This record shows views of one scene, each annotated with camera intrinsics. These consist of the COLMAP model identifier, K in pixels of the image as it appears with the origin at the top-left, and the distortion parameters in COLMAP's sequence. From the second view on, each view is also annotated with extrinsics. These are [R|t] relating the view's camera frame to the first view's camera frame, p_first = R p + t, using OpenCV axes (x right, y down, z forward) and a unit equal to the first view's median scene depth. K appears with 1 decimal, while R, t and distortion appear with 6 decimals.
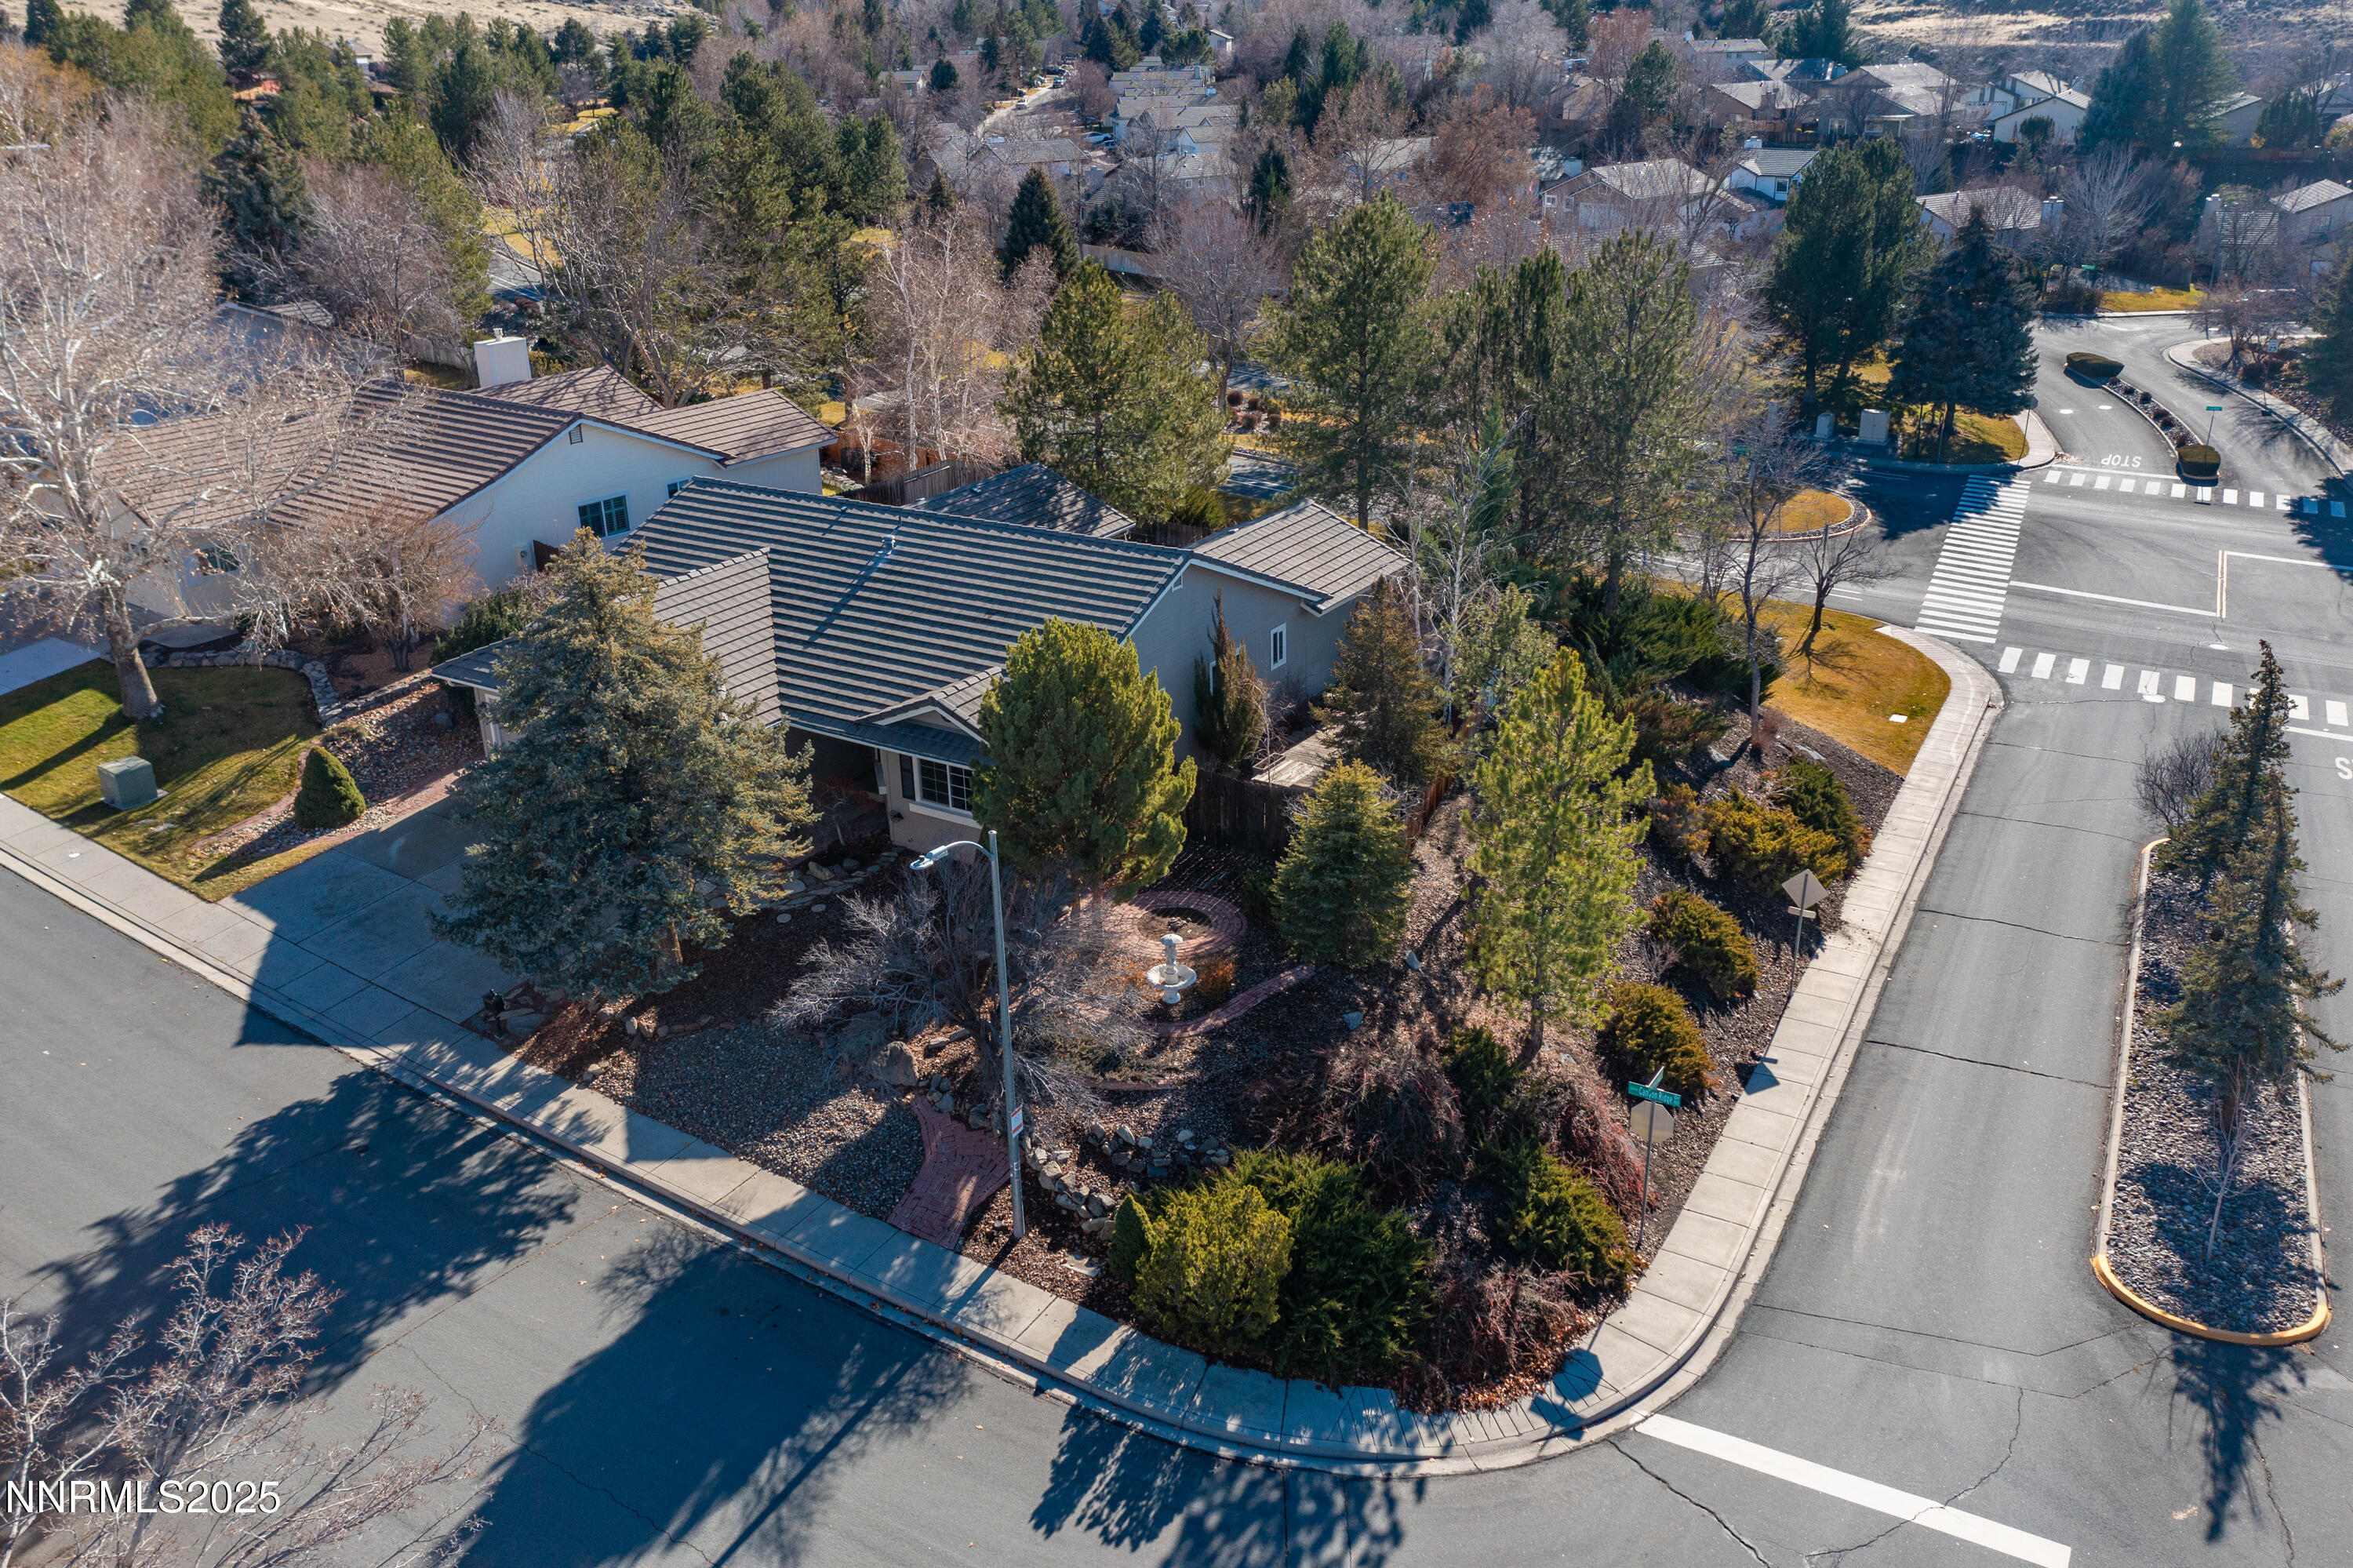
lens RADIAL K [[1851.2, 0, 1177.3], [0, 1851.2, 778.2], [0, 0, 1]] dist [-0.006525, 0.004527]
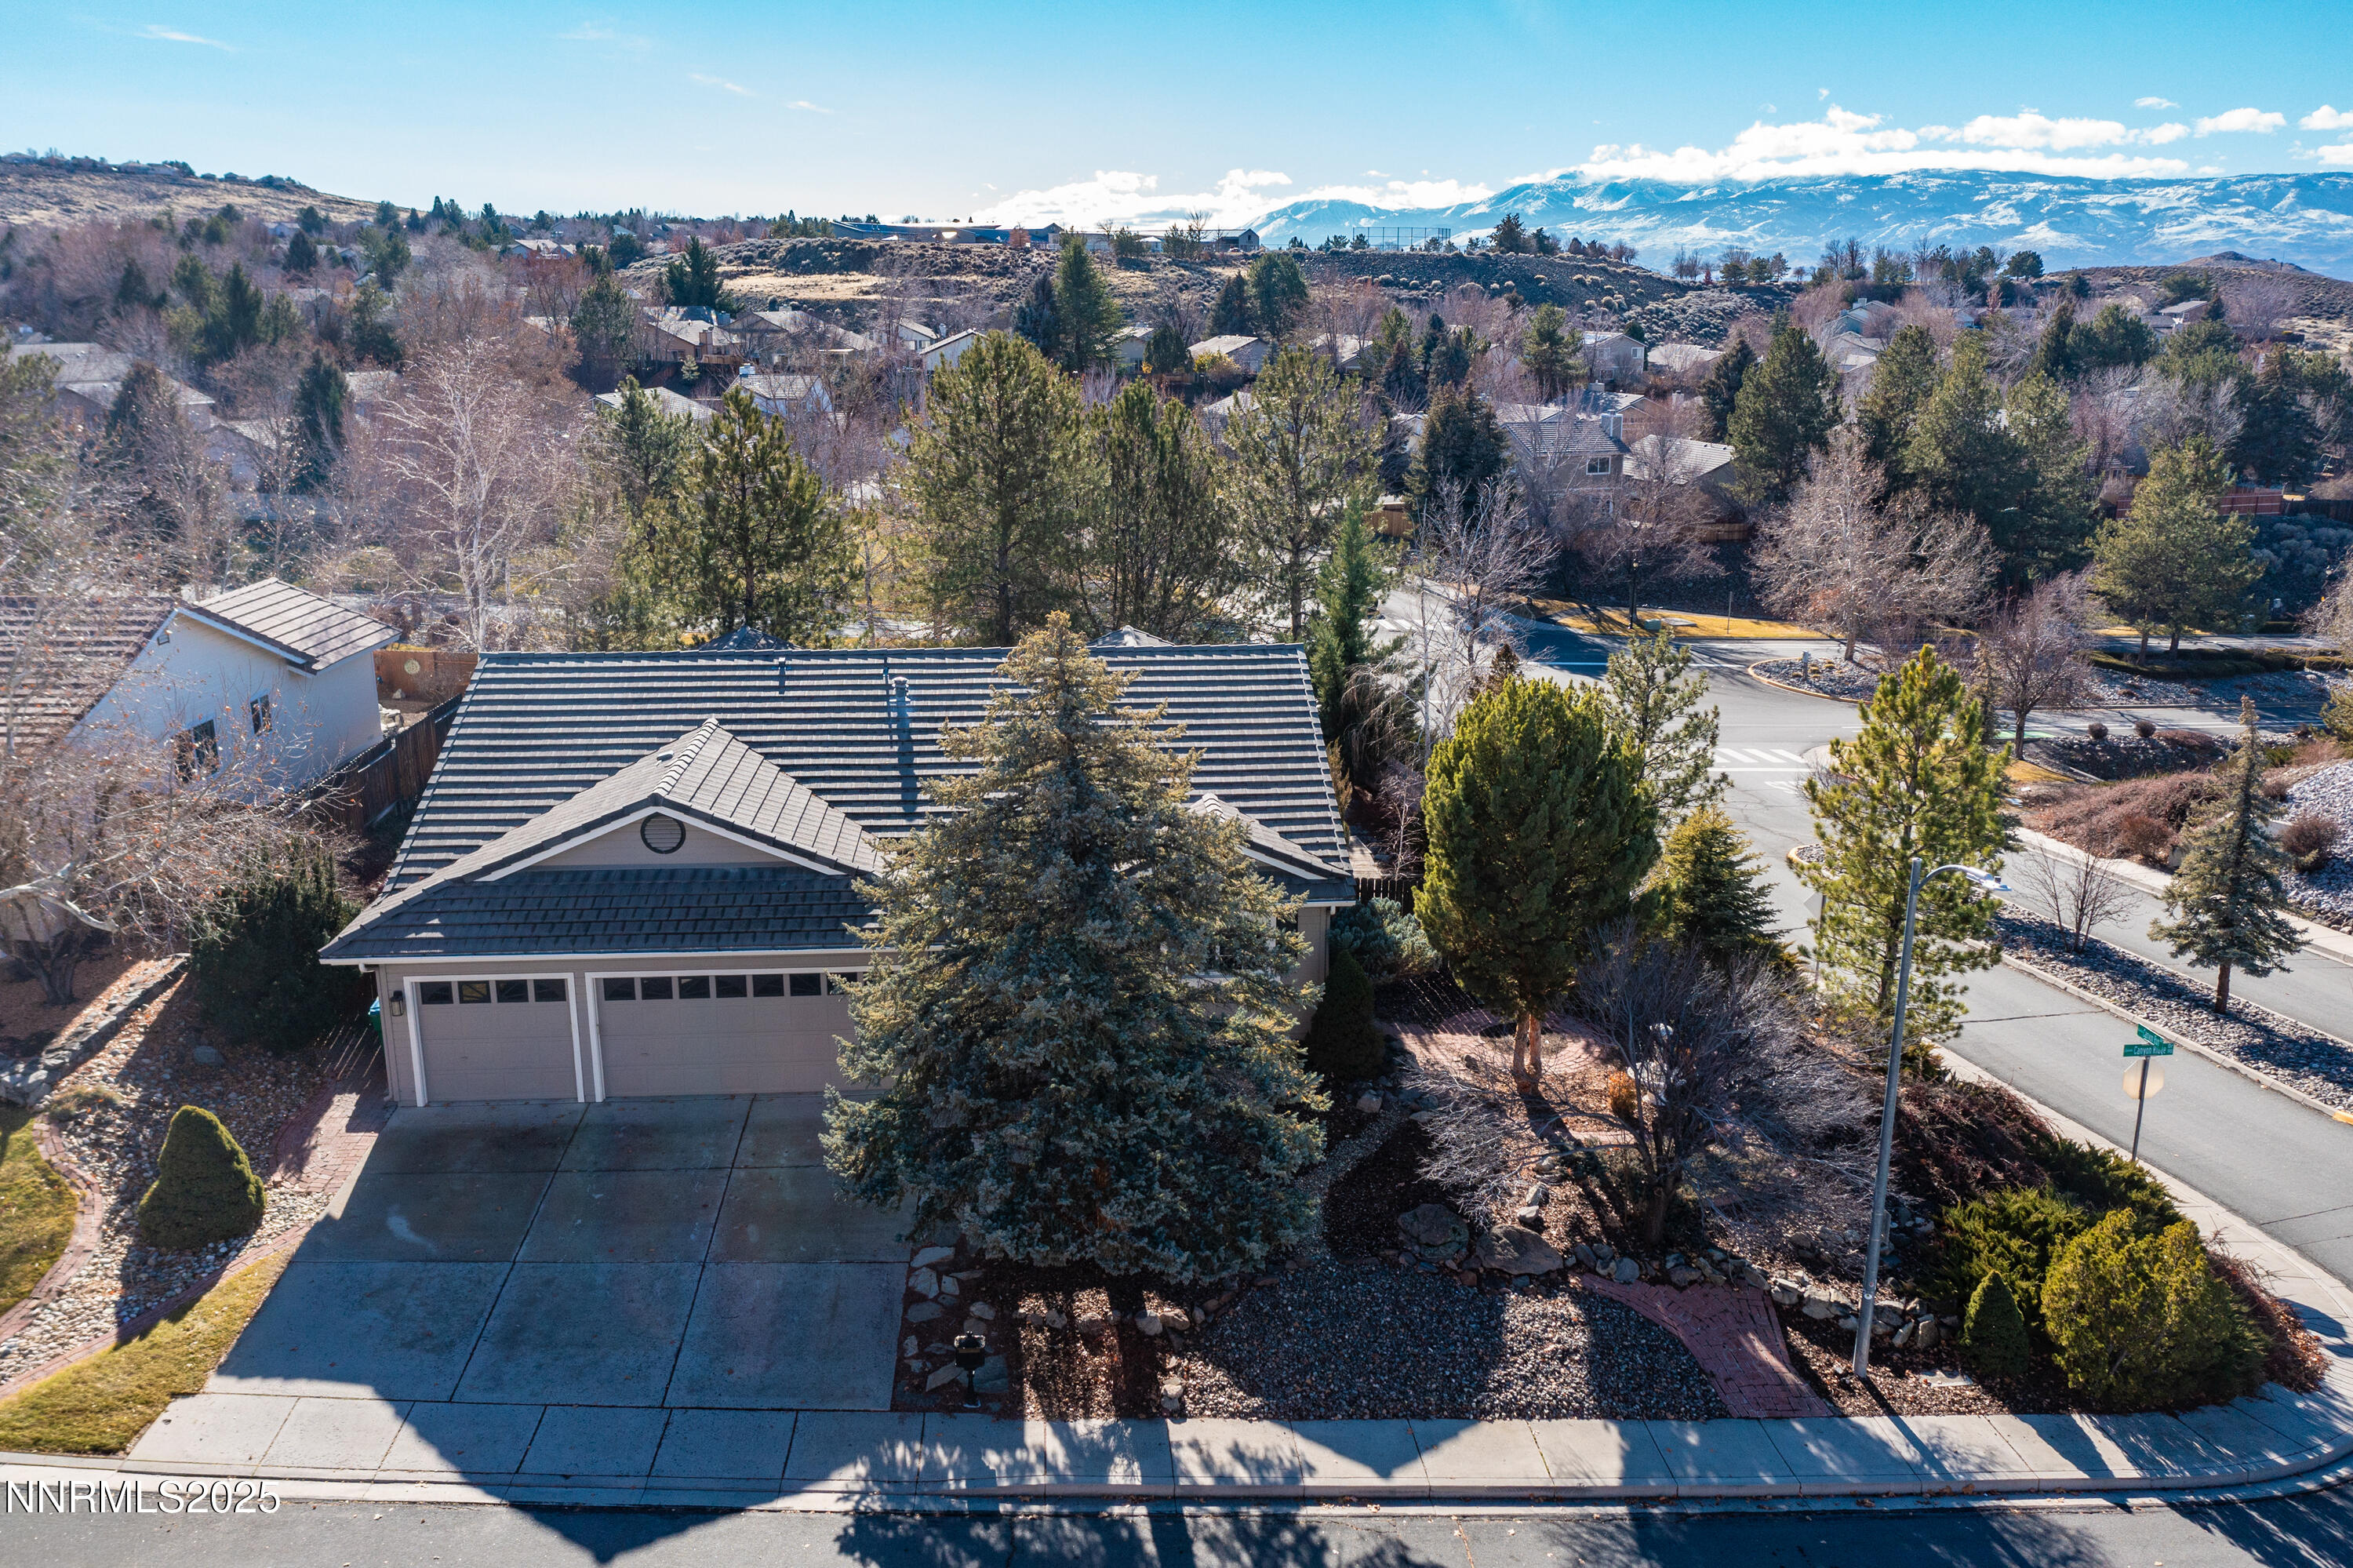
lens RADIAL K [[1851.2, 0, 1174.9], [0, 1851.2, 796.2], [0, 0, 1]] dist [-0.006525, 0.004527]
pose [[0.800522, -0.135759, 0.583724, -0.713273], [0.208778, 0.976164, -0.059288, -0.017264], [-0.561762, 0.169330, 0.809784, 0.426566]]
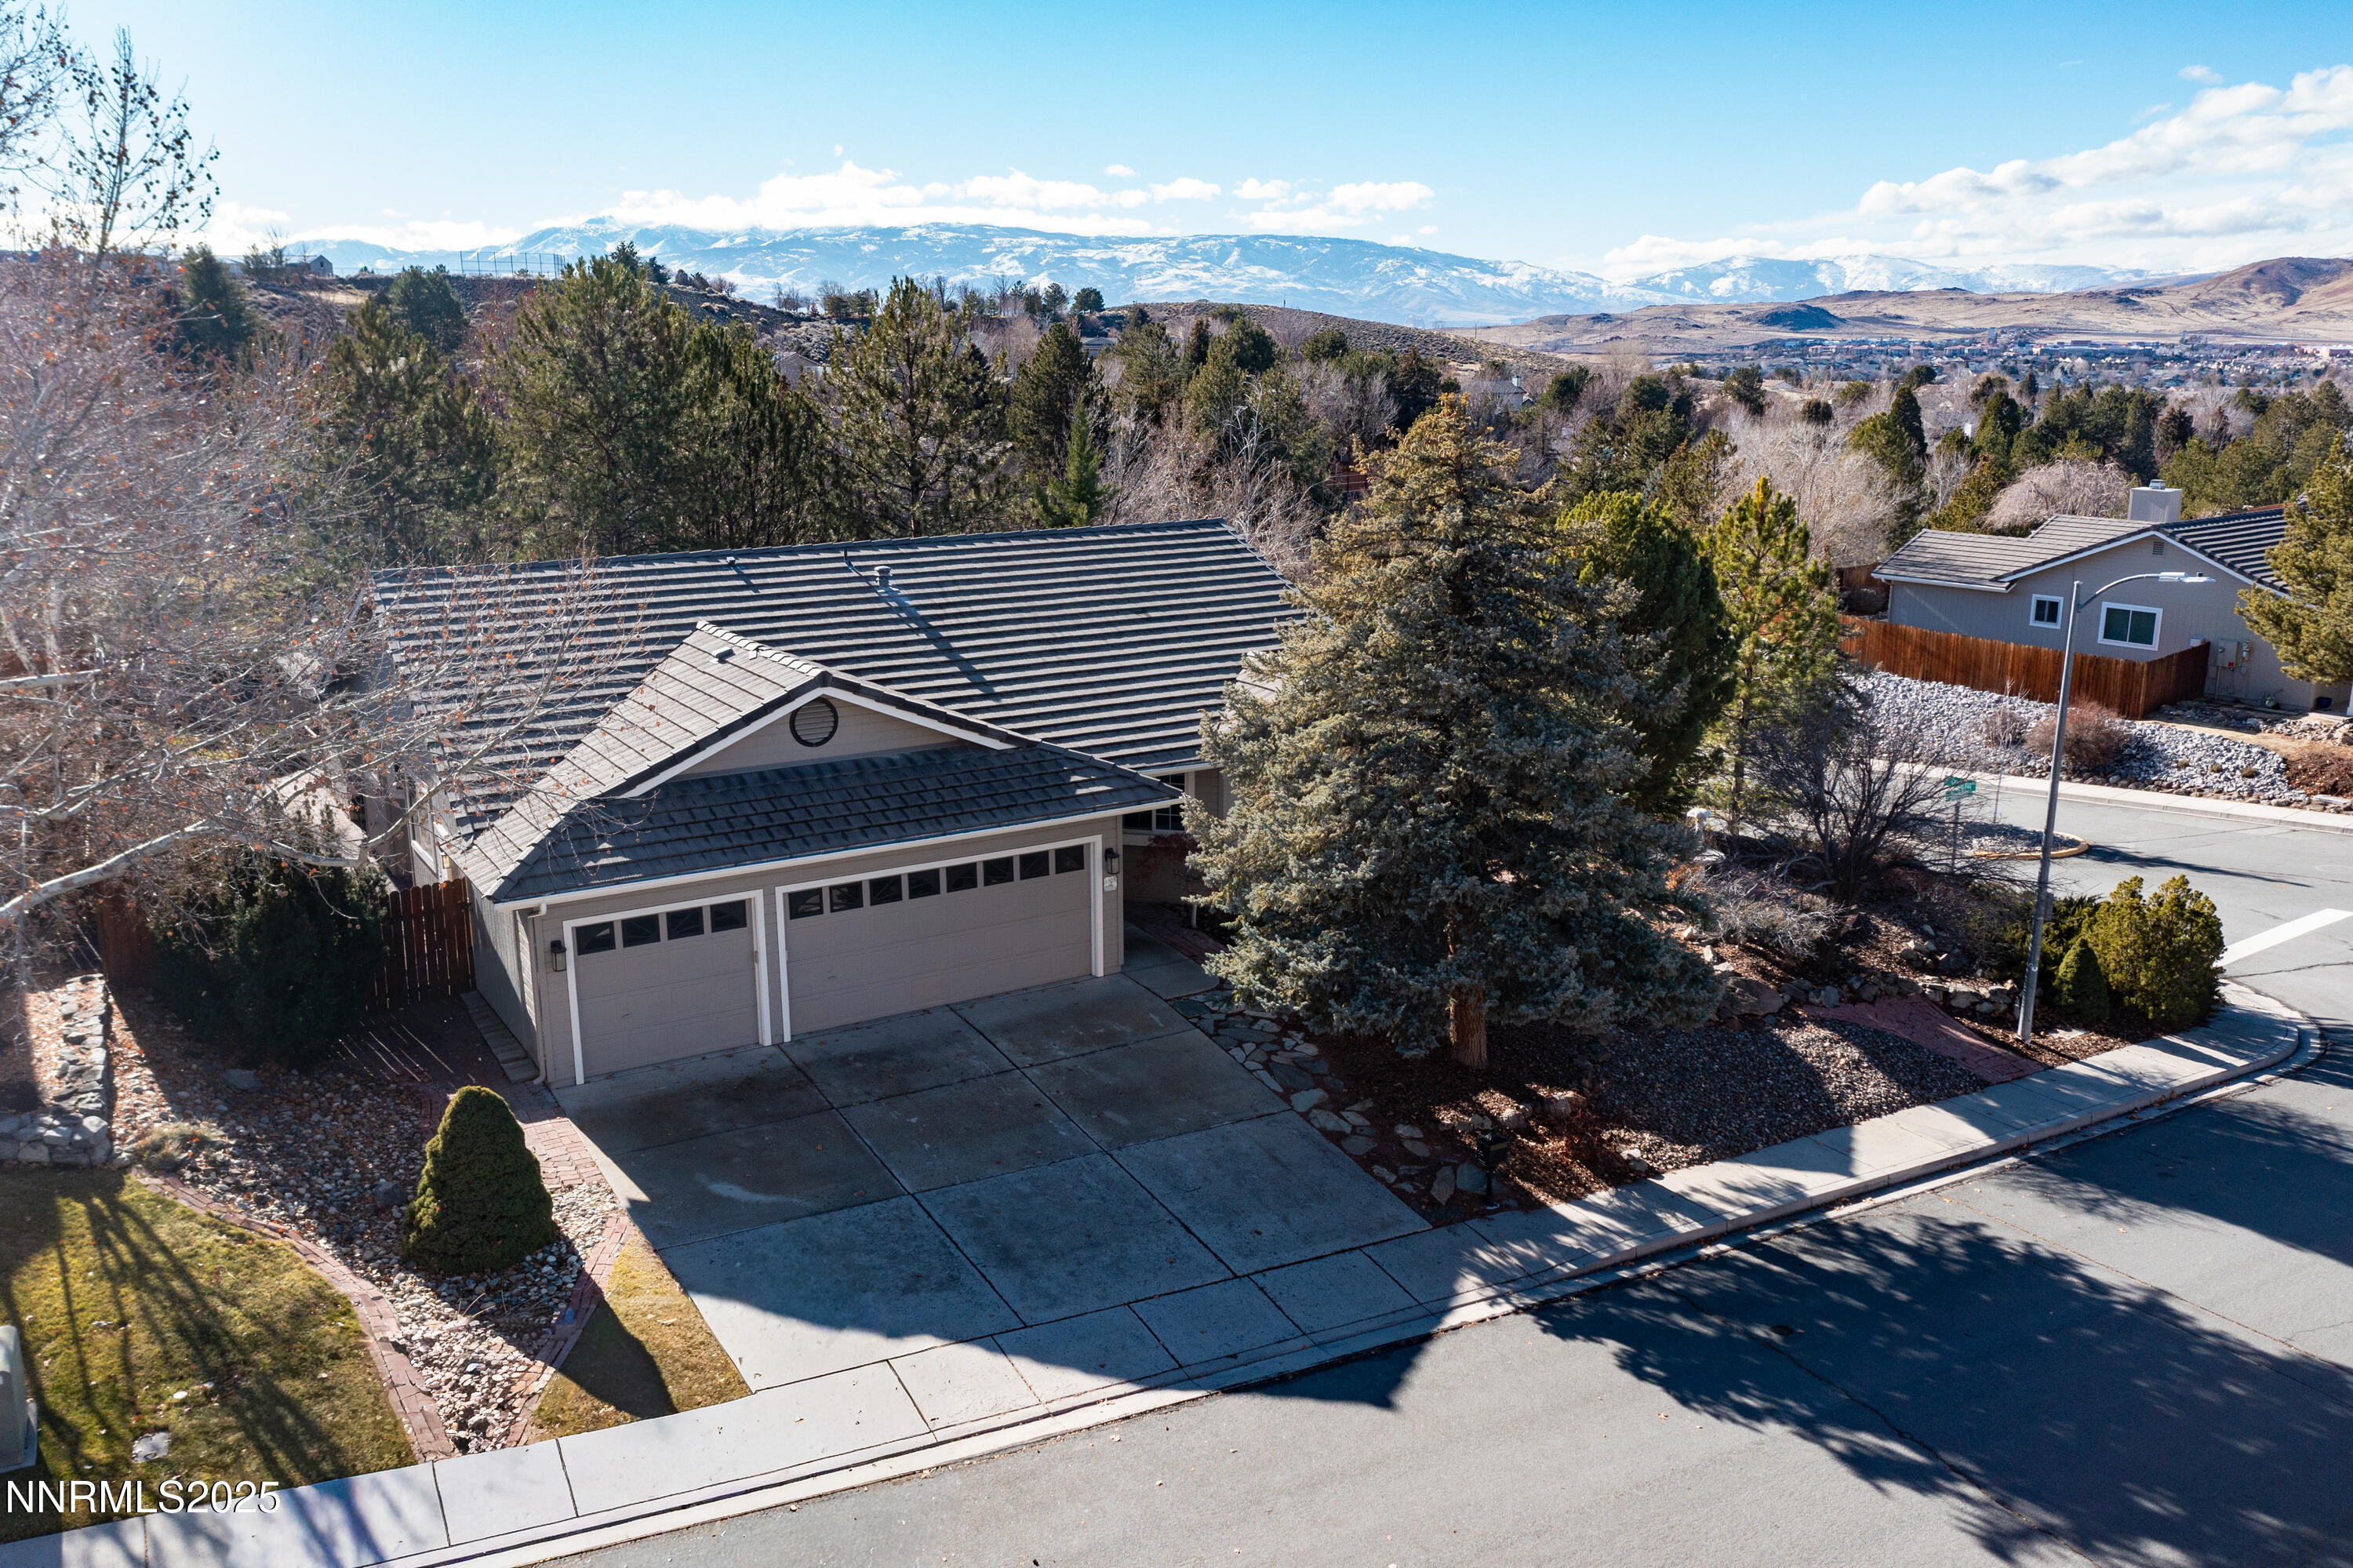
lens RADIAL K [[1851.2, 0, 1181.0], [0, 1851.2, 768.9], [0, 0, 1]] dist [-0.006525, 0.004527]
pose [[0.427798, -0.185847, 0.884562, -1.017894], [0.332758, 0.942284, 0.037043, -0.064419], [-0.840393, 0.278498, 0.464949, 0.813382]]
